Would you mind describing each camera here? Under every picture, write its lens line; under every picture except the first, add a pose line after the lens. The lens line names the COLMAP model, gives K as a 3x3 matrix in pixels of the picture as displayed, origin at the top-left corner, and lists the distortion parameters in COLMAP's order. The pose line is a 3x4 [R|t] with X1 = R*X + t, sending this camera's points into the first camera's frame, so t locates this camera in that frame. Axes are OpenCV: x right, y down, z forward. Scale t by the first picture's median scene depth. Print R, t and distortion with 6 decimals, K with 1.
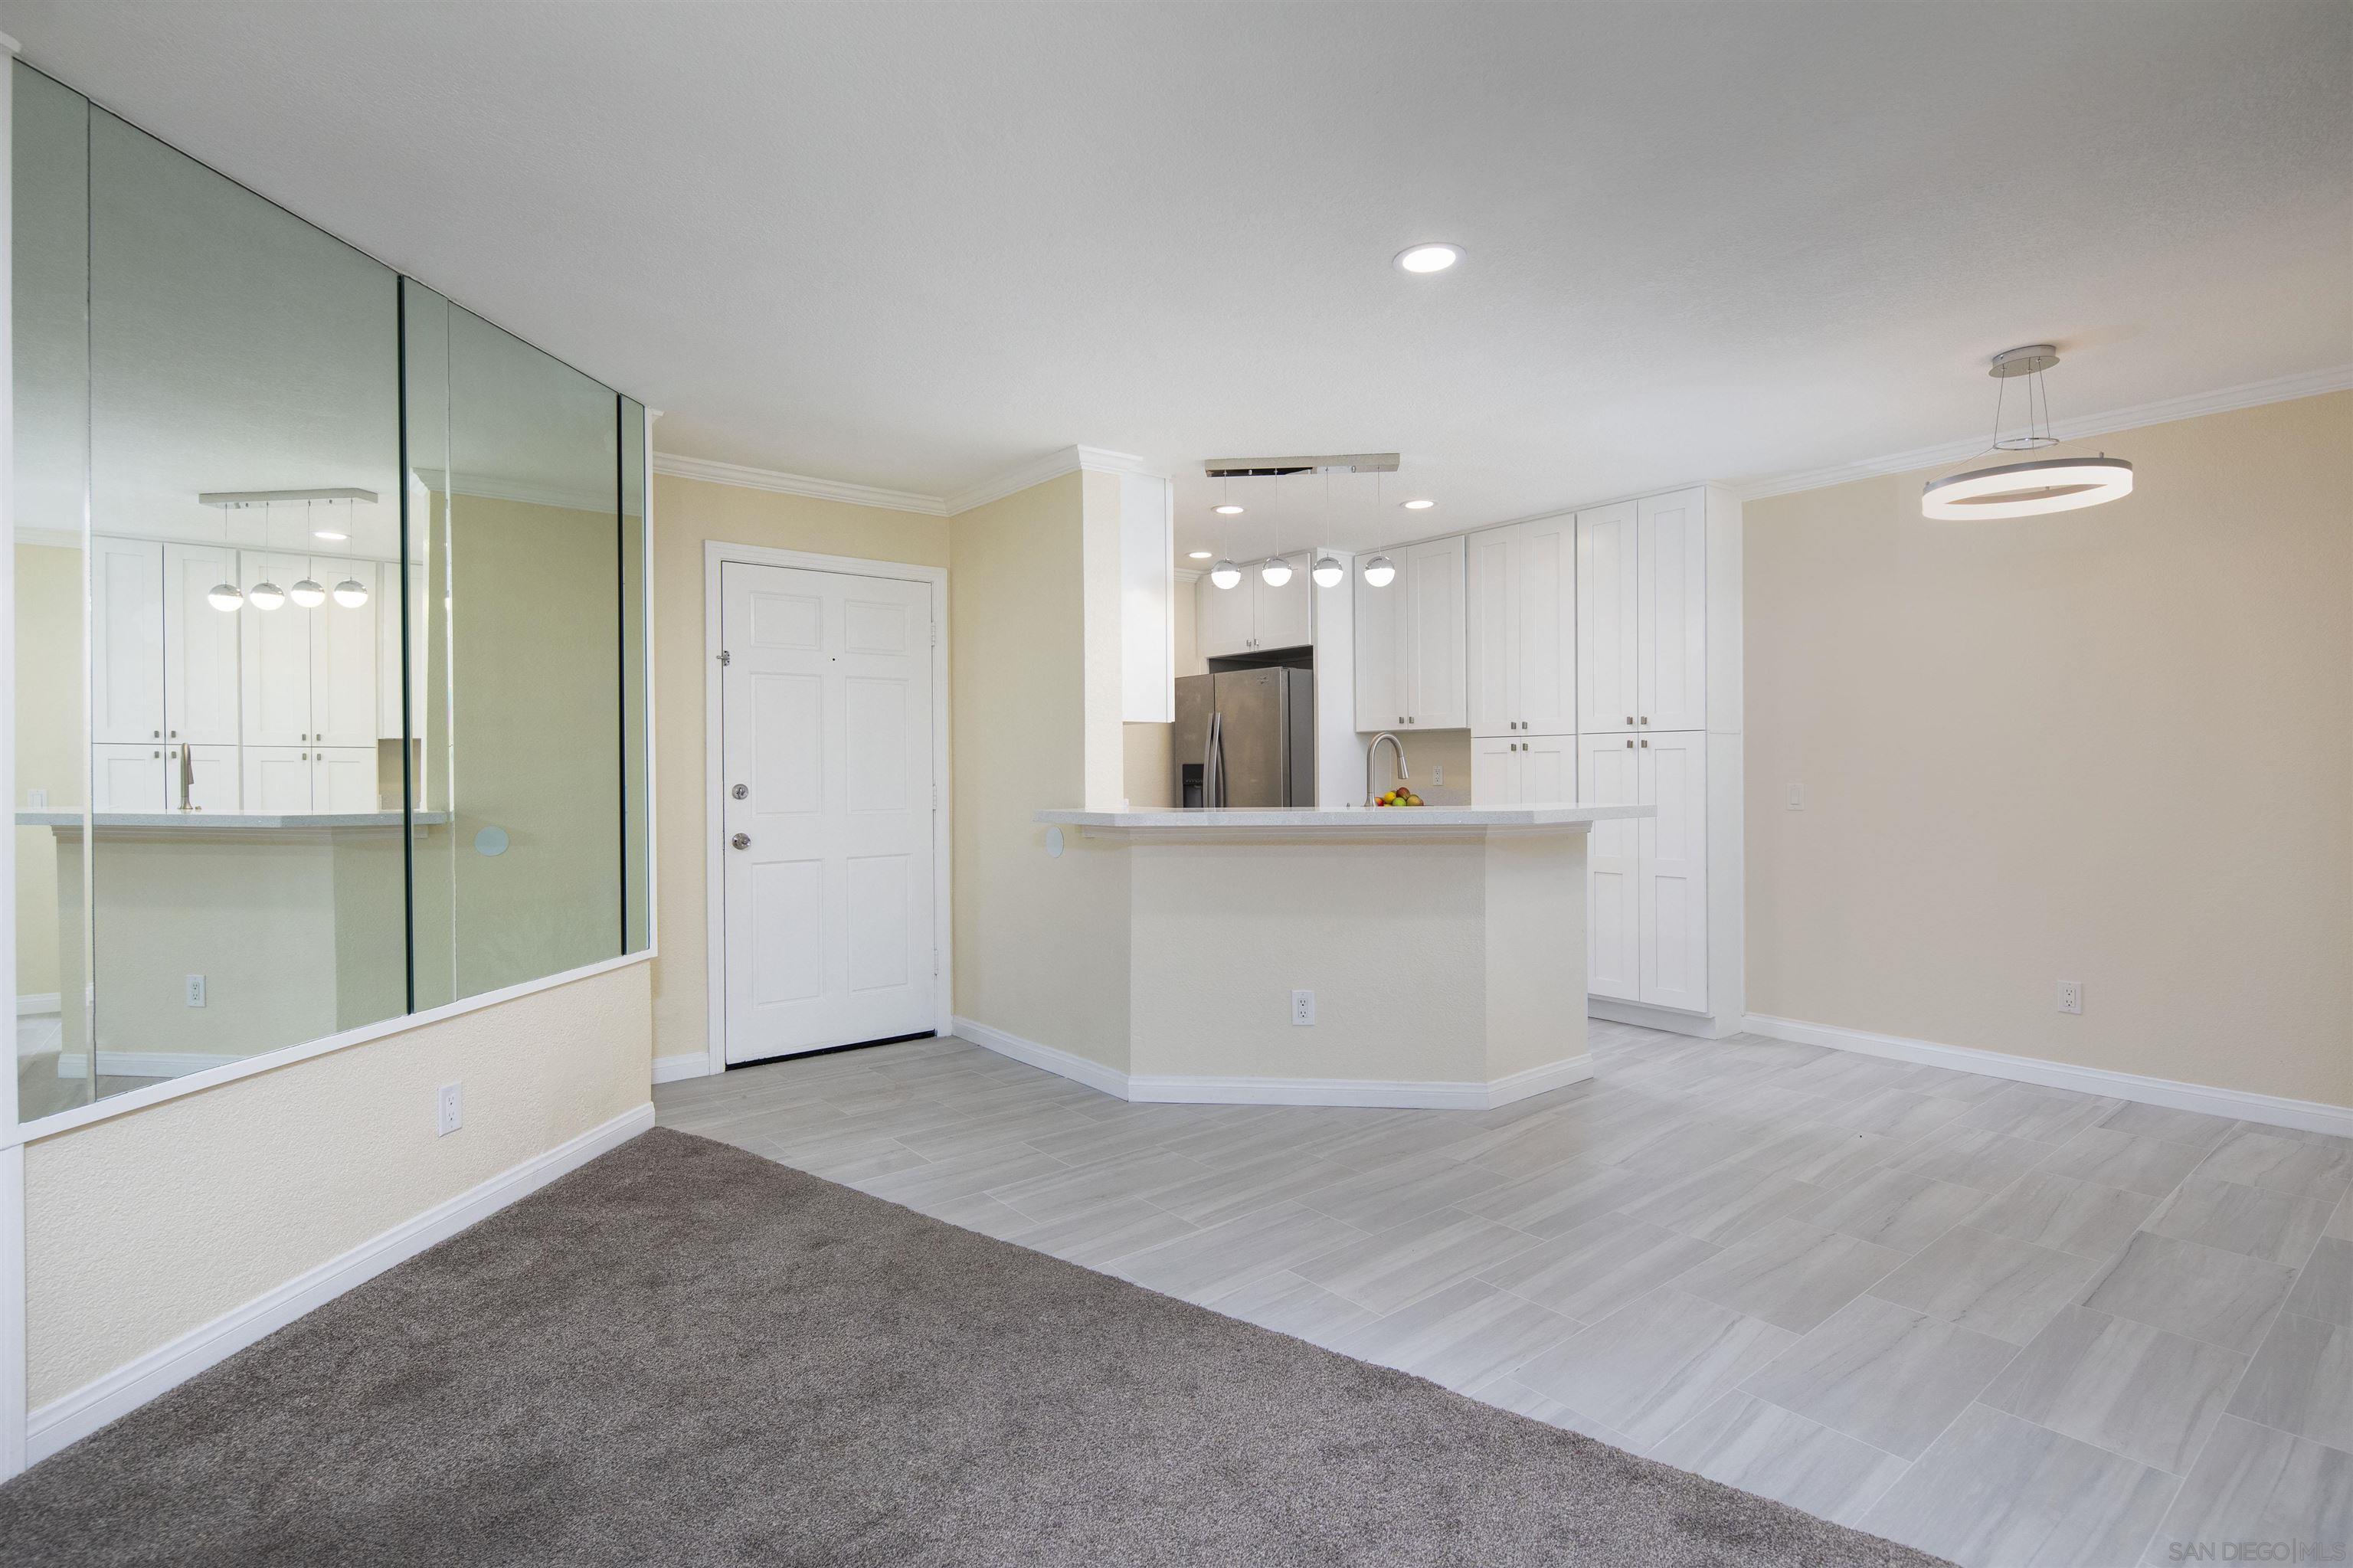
lens RADIAL K [[1127.0, 0, 1168.3], [0, 1127.0, 767.9], [0, 0, 1]] dist [0.007334, -0.006519]
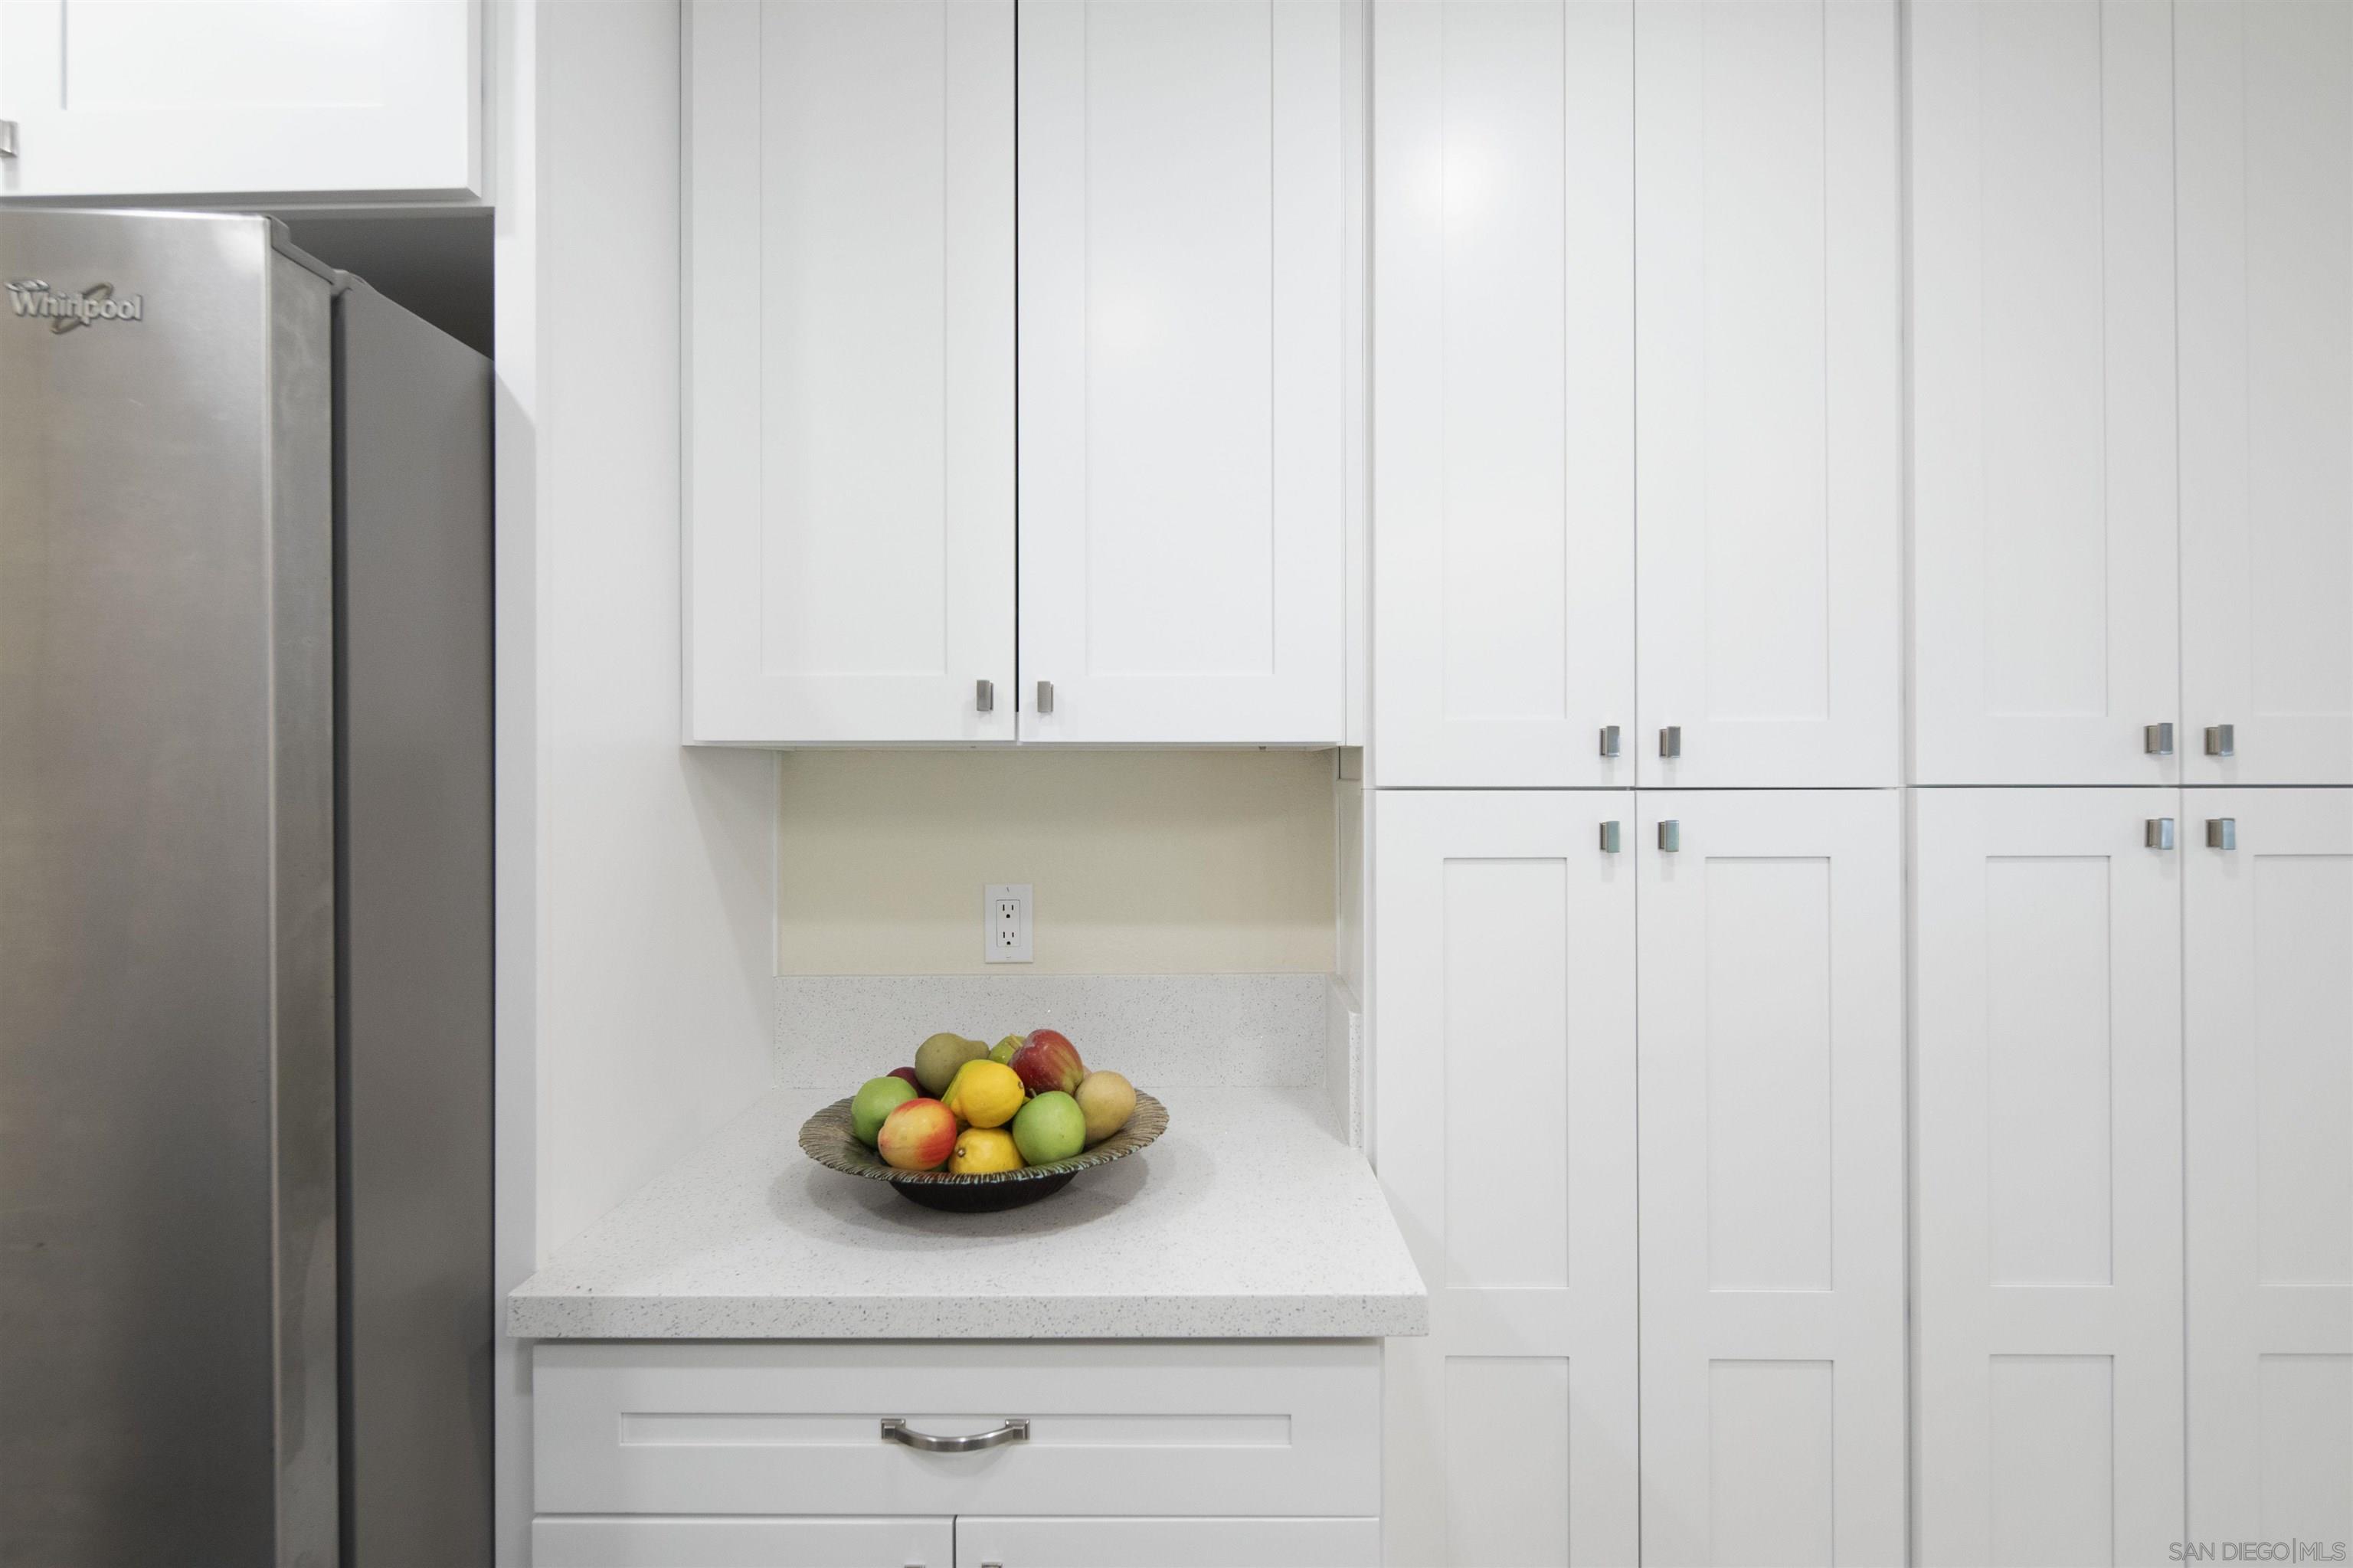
lens RADIAL K [[1127.0, 0, 1168.3], [0, 1127.0, 767.9], [0, 0, 1]] dist [0.007334, -0.006519]
pose [[0.627575, 0.010407, 0.778486, 0.071654], [-0.003542, 0.999938, -0.010512, -0.029492], [-0.778548, 0.003839, 0.627574, 0.929872]]
